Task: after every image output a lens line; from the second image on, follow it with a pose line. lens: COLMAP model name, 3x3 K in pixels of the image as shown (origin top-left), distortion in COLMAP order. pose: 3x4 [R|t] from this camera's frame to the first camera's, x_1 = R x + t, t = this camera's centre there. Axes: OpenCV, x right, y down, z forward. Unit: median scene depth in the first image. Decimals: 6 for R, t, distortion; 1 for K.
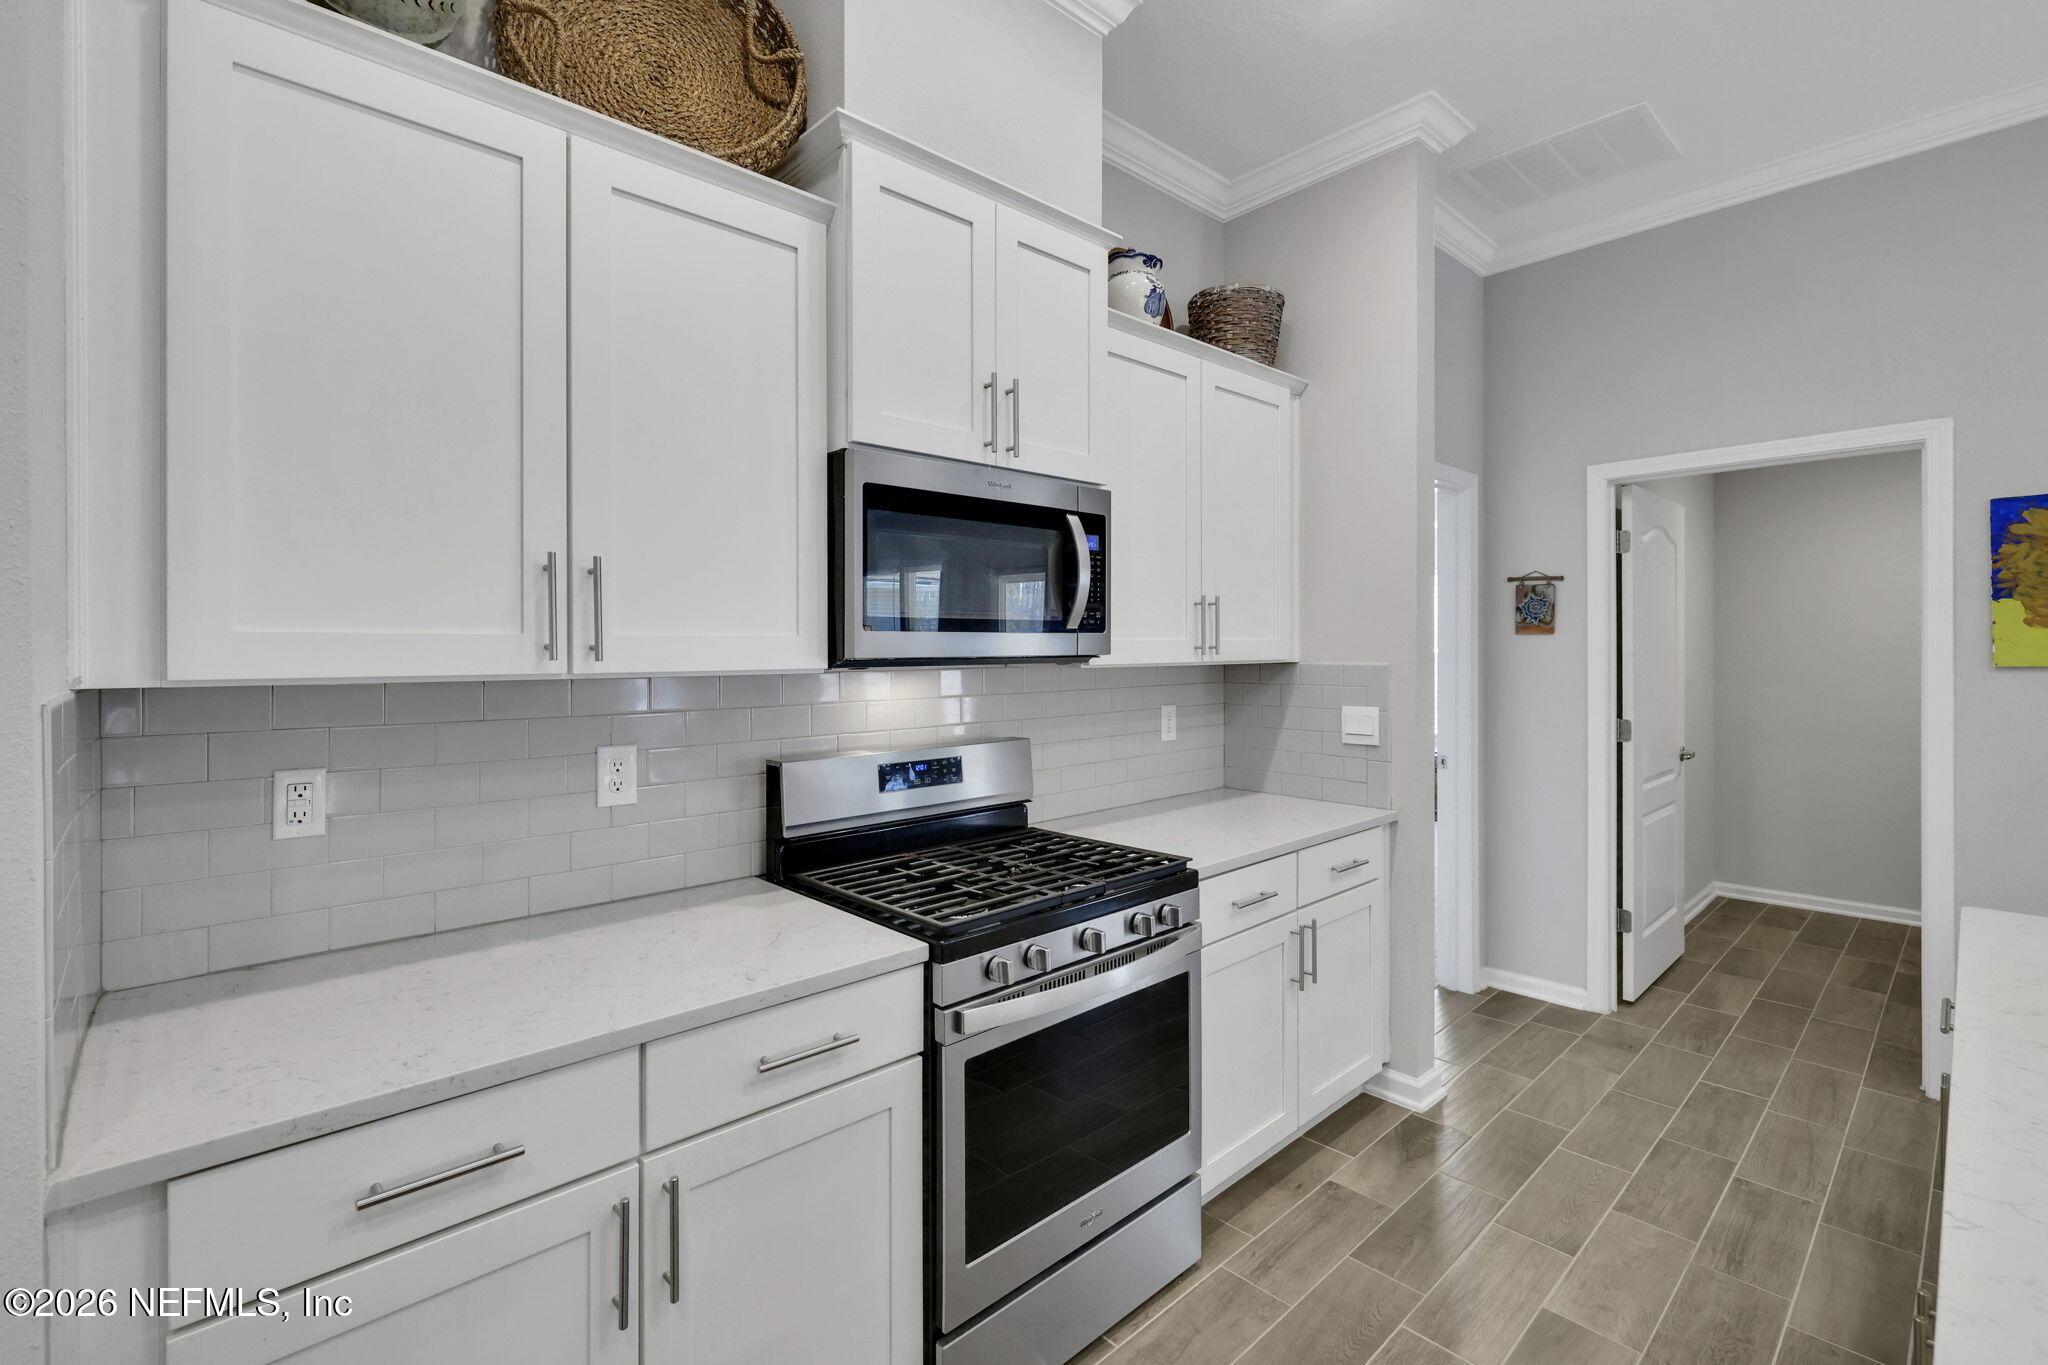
lens RADIAL K [[914.4, 0, 1006.4], [0, 914.4, 650.2], [0, 0, 1]] dist [-0.005852, -0.000224]
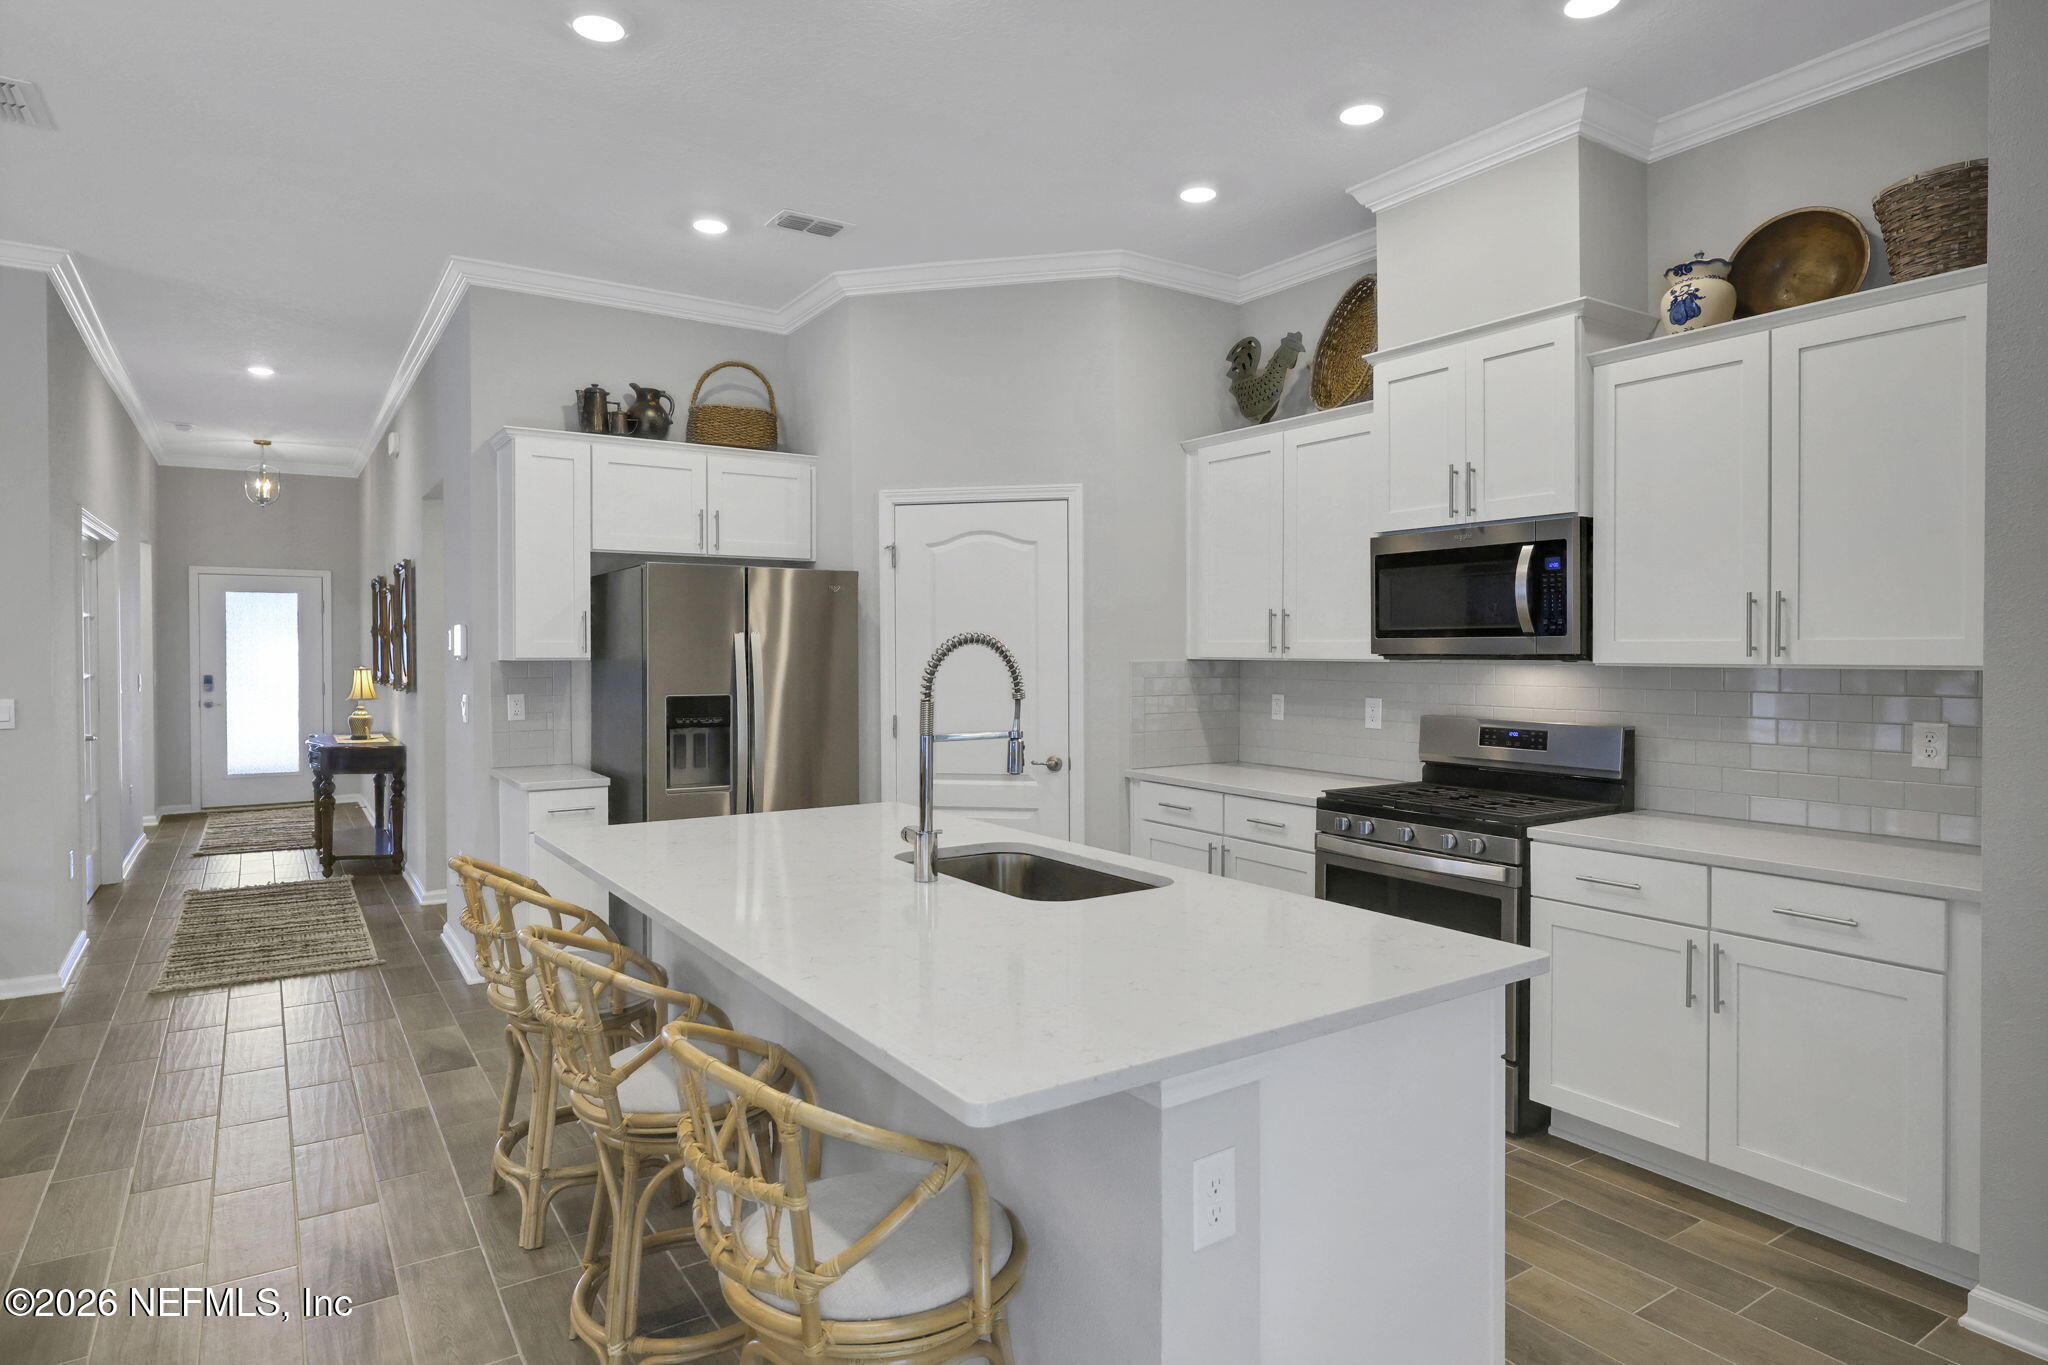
lens RADIAL K [[1152.8, 0, 1021.1], [0, 1152.8, 671.3], [0, 0, 1]] dist [-0.005398, -0.000963]
pose [[-0.155346, 0.022479, -0.987604, 1.471178], [-0.003184, 0.999724, 0.023255, -0.004440], [0.987855, 0.006758, -0.155232, 0.448897]]
